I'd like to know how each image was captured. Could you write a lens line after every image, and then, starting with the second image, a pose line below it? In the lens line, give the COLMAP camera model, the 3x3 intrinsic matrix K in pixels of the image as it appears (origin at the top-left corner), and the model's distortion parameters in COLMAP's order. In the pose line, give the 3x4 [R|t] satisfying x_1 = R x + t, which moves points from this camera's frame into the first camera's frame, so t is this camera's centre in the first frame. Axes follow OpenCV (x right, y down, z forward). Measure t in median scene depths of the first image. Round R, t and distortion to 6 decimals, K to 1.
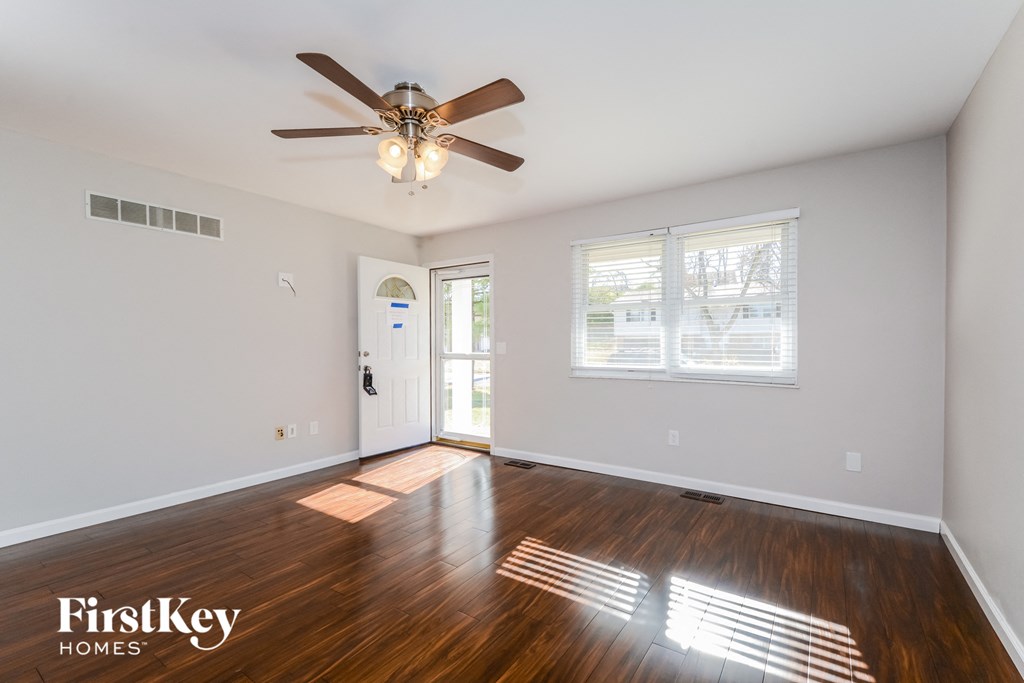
lens RADIAL K [[439.5, 0, 512.0], [0, 439.5, 341.5], [0, 0, 1]] dist [0.001445, 0.000040]
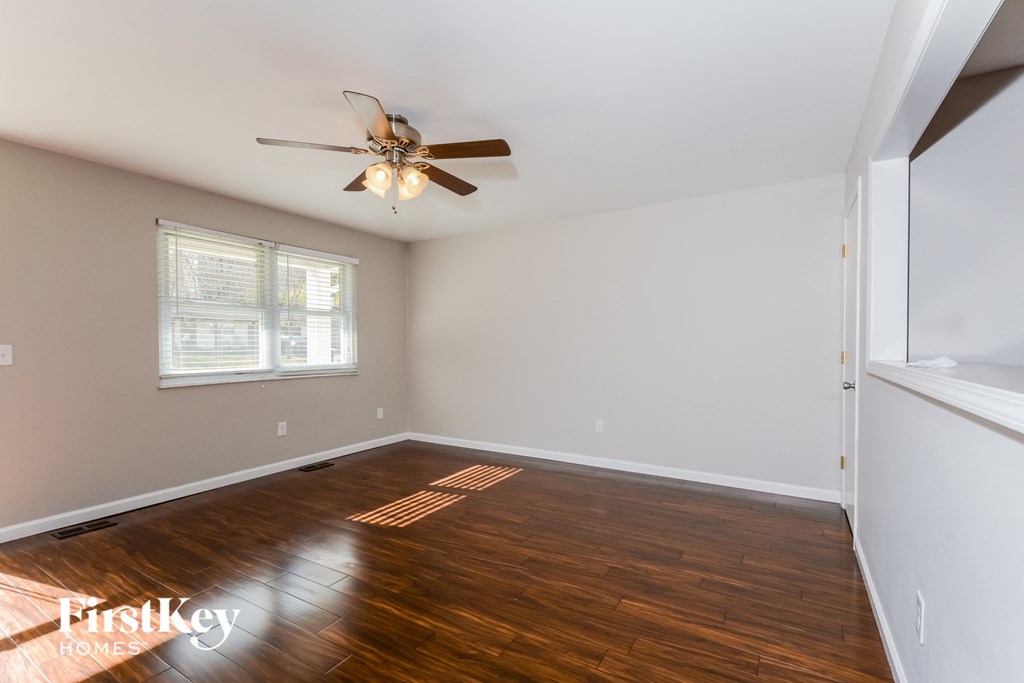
lens RADIAL K [[469.2, 0, 514.2], [0, 469.2, 347.7], [0, 0, 1]] dist [0.000357, -0.000144]
pose [[-0.075955, -0.004534, 0.997101, -1.227957], [-0.001215, 0.999989, 0.004454, 0.004930], [-0.997111, -0.000873, -0.075960, 0.688493]]
